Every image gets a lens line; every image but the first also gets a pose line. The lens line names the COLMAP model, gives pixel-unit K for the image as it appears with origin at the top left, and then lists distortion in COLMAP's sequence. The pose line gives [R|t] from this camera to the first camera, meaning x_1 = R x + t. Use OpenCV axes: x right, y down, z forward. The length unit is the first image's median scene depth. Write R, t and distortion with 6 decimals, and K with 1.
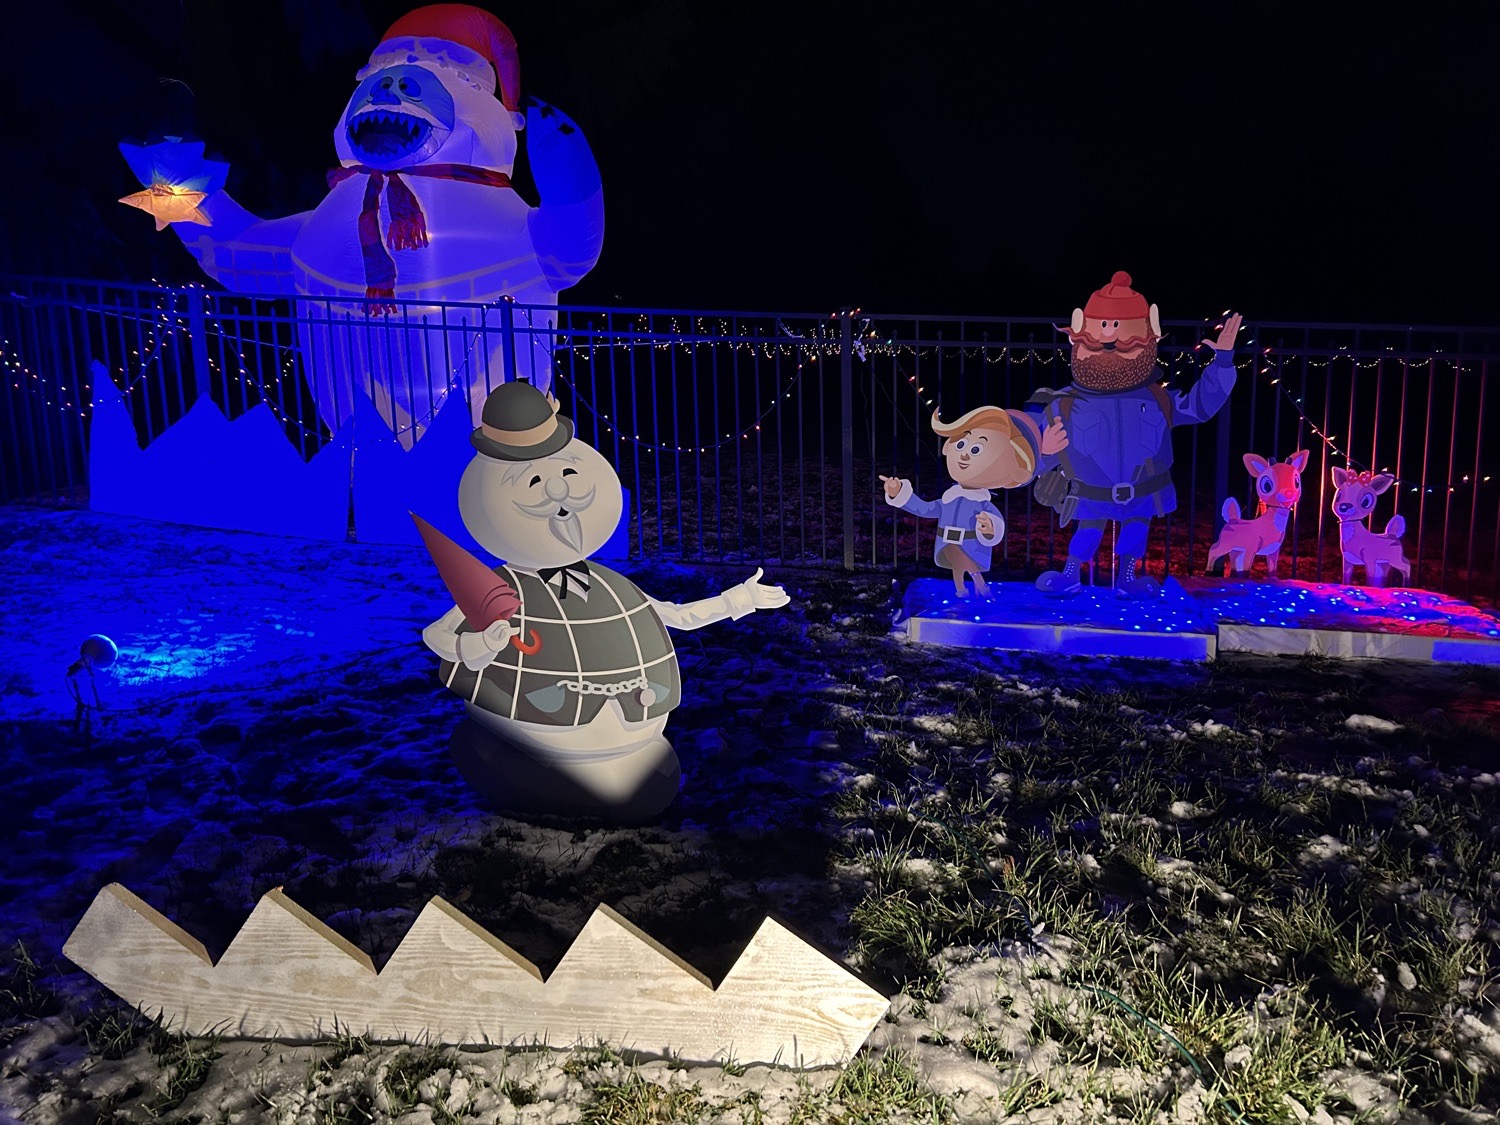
lens RADIAL K [[1142.1, 0, 752.2], [0, 1142.1, 567.0], [0, 0, 1]] dist [0.038705, -0.021526]
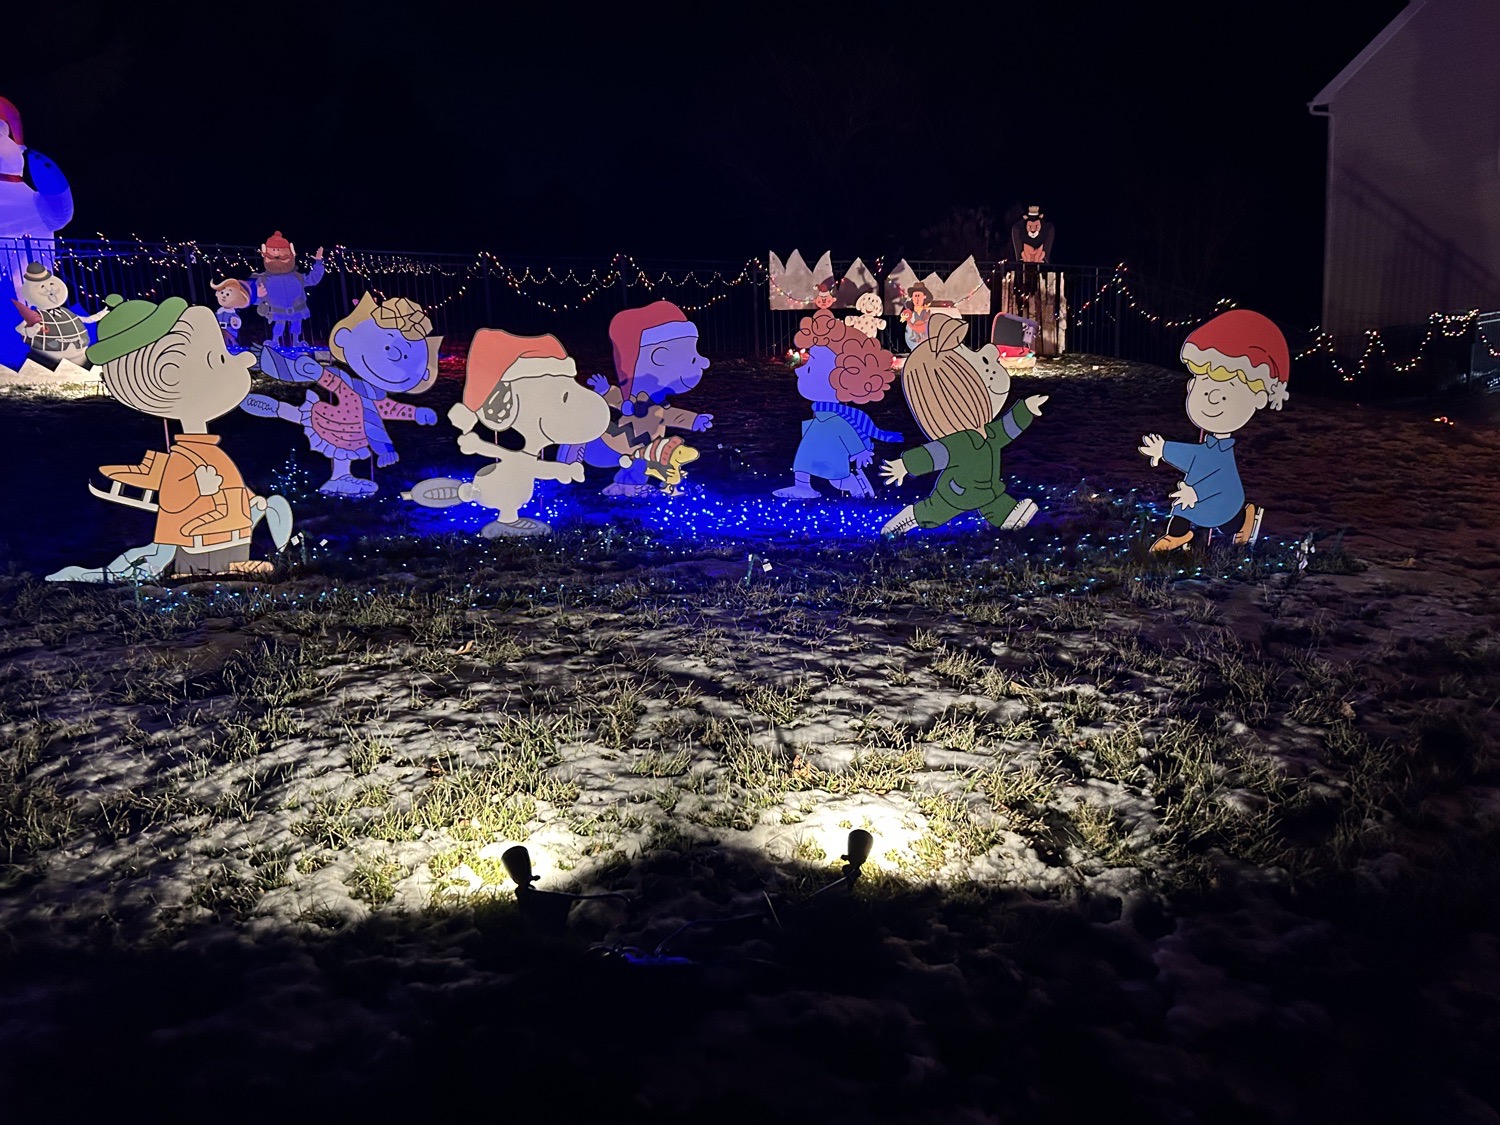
lens RADIAL K [[1142.1, 0, 754.1], [0, 1142.1, 550.1], [0, 0, 1]] dist [0.038705, -0.021526]
pose [[0.940960, -0.083215, 0.328131, 0.429703], [0.065905, 0.995800, 0.063548, 0.427655], [-0.332041, -0.038171, 0.942492, -2.117917]]
